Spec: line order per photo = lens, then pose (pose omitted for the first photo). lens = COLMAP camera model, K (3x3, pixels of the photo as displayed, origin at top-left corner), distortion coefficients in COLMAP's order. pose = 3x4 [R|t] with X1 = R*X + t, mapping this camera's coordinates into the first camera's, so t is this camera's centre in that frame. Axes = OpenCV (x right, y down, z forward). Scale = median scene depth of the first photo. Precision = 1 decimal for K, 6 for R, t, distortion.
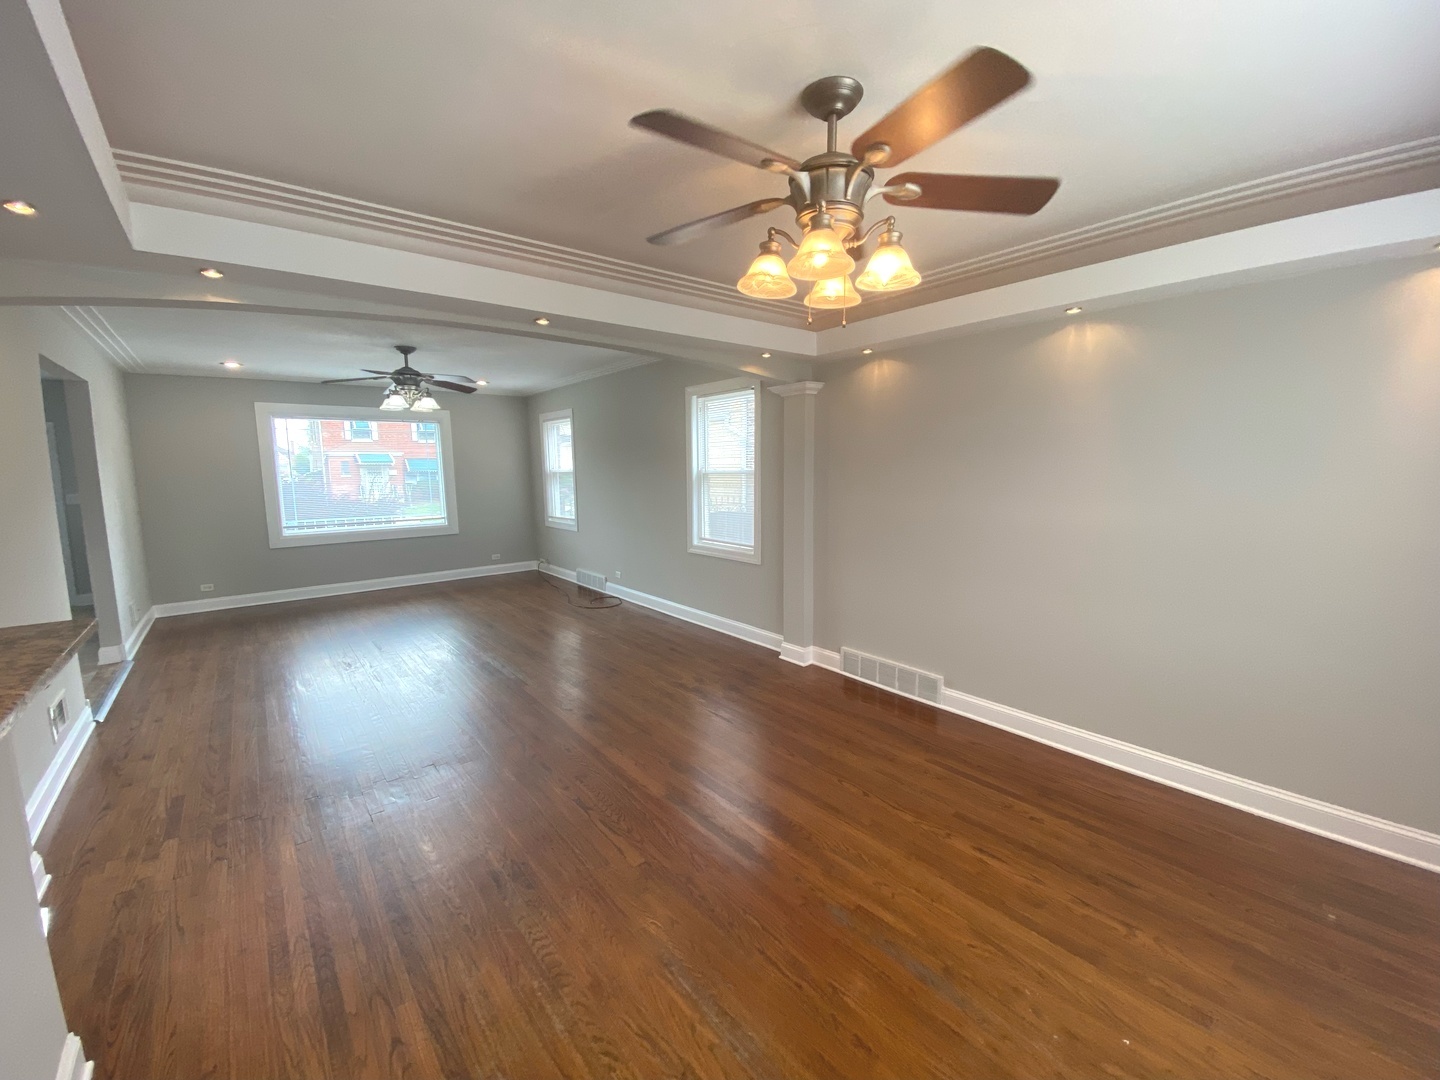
lens RADIAL K [[580.7, 0, 715.9], [0, 580.7, 535.9], [0, 0, 1]] dist [0.031392, -0.026989]
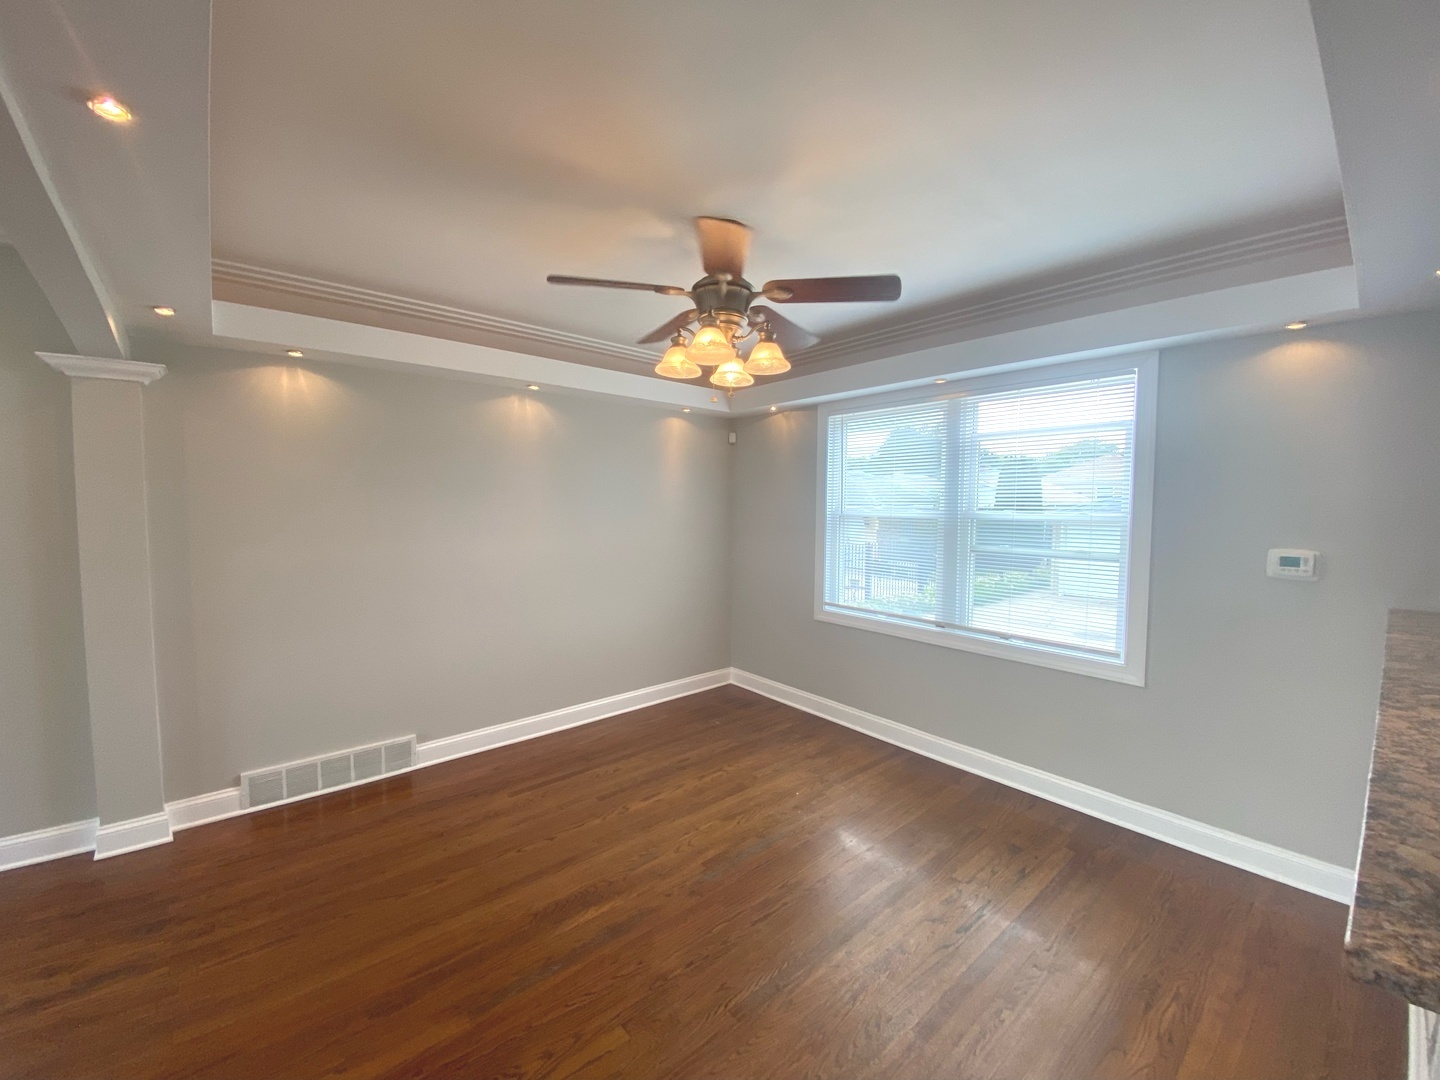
lens RADIAL K [[581.4, 0, 714.5], [0, 581.4, 535.4], [0, 0, 1]] dist [0.035412, -0.025661]
pose [[-0.030712, -0.043867, 0.998565, -0.537400], [0.112271, 0.992563, 0.047056, -0.060189], [-0.993203, 0.113555, -0.025558, 0.522484]]
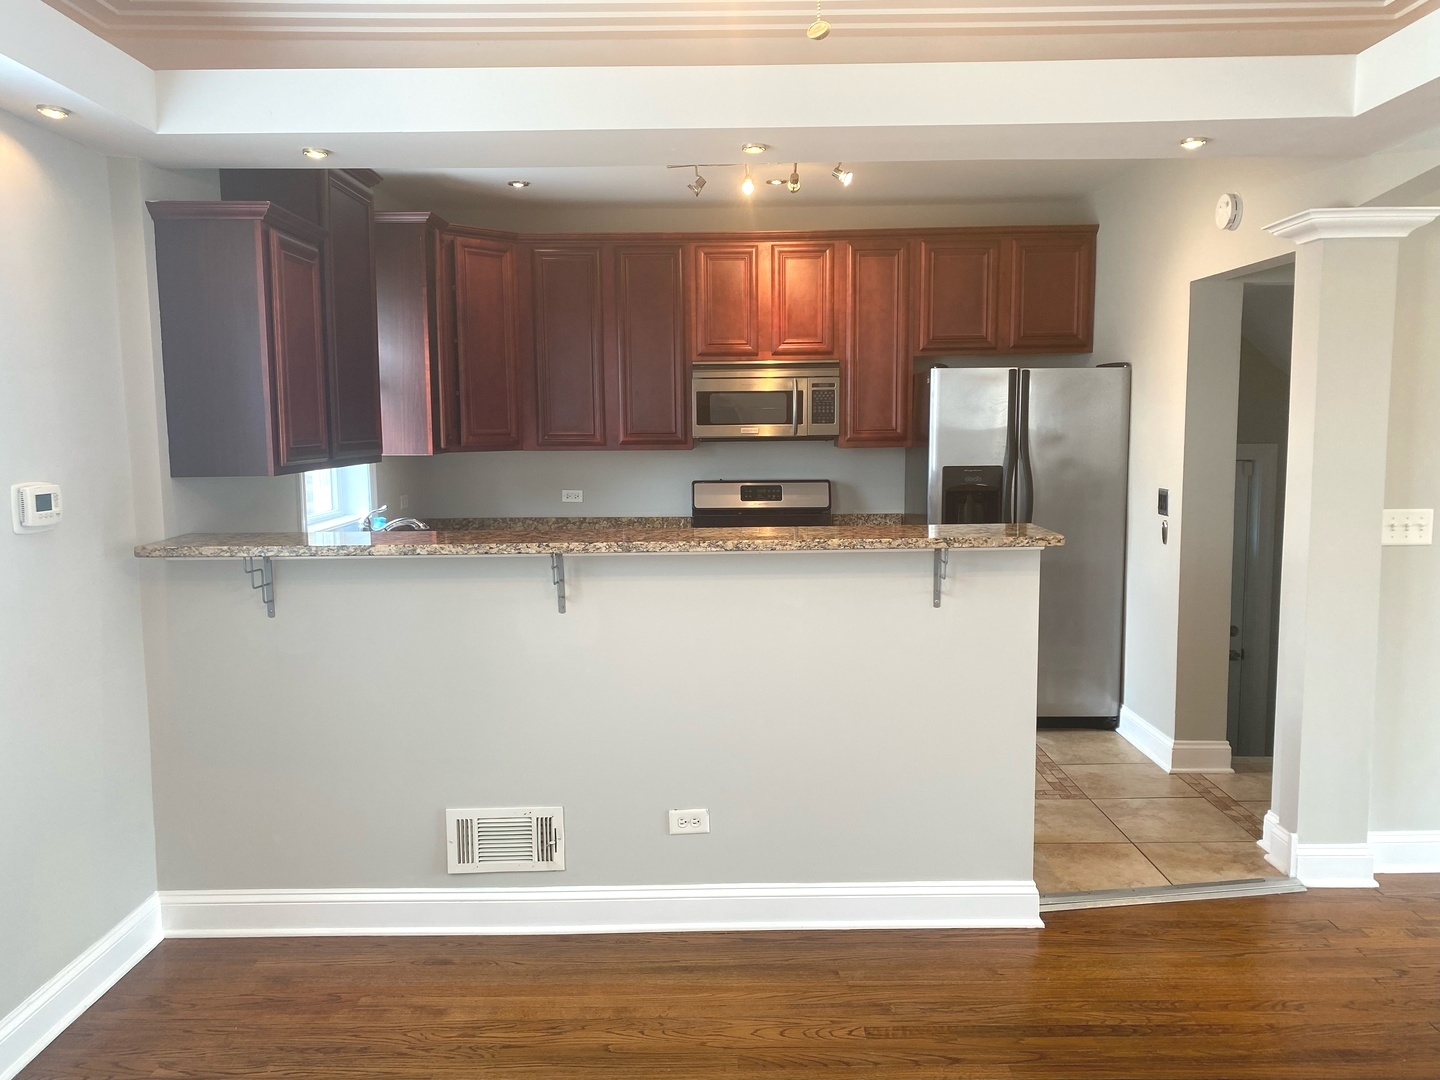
lens RADIAL K [[1098.5, 0, 723.2], [0, 1098.5, 531.6], [0, 0, 1]] dist [0.028810, -0.007106]
pose [[-0.624468, 0.095809, -0.775152, 0.372249], [-0.077118, 0.980035, 0.183260, -0.081252], [0.777234, 0.174218, -0.604611, 0.683470]]
